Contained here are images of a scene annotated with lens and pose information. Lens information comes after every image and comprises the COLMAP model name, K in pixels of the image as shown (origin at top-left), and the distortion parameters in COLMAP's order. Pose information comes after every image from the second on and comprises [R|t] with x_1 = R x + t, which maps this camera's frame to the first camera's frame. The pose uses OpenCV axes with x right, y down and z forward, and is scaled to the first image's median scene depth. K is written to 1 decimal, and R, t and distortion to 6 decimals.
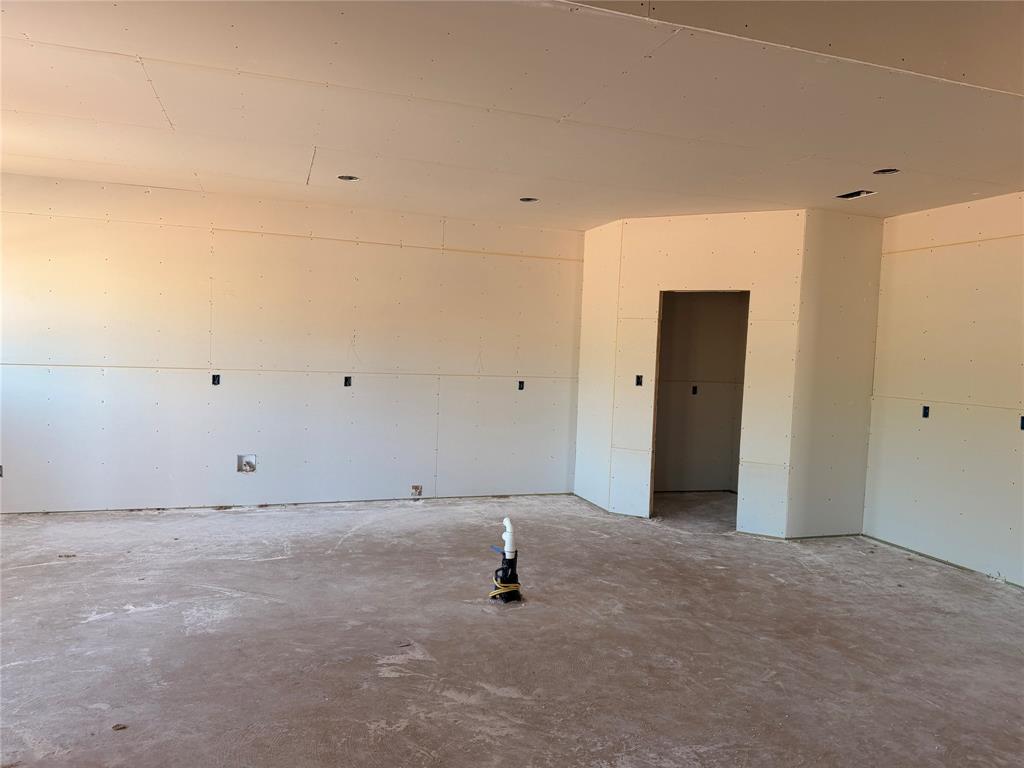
lens RADIAL K [[716.0, 0, 512.0], [0, 716.0, 383.8], [0, 0, 1]] dist [0.002319, -0.017276]
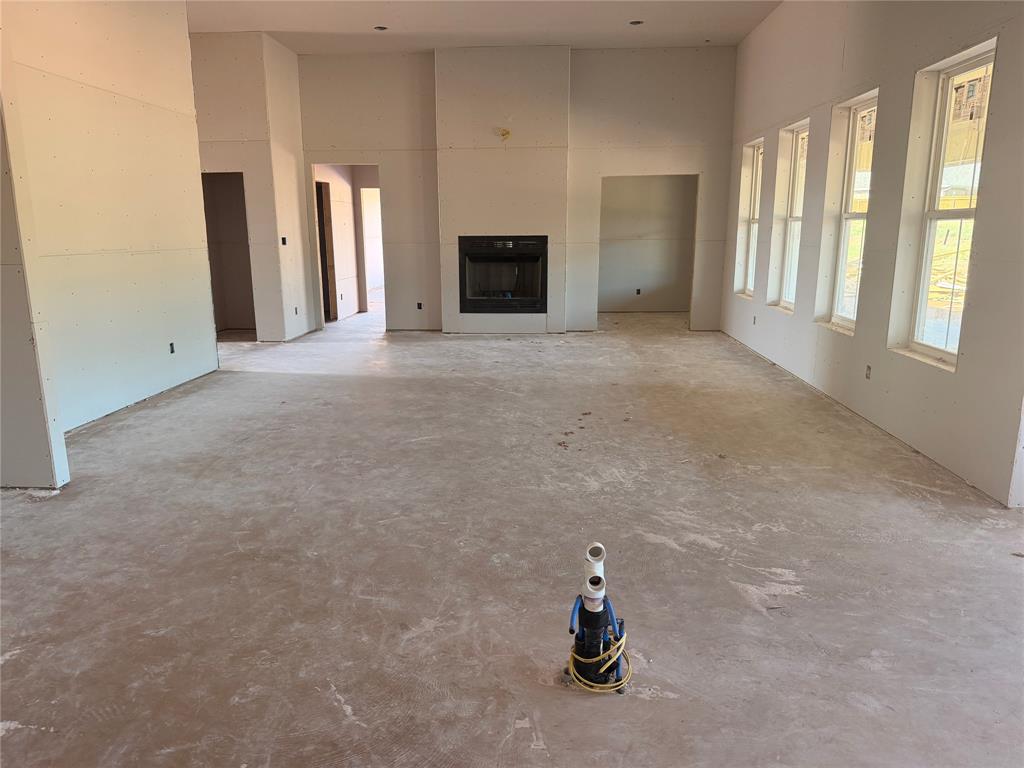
lens RADIAL K [[716.0, 0, 510.2], [0, 716.0, 383.8], [0, 0, 1]] dist [0.002319, -0.017276]
pose [[-0.929493, -0.109004, 0.352365, -0.140017], [-0.008681, 0.961533, 0.274551, -0.063022], [-0.368738, 0.252134, -0.894685, 1.817382]]
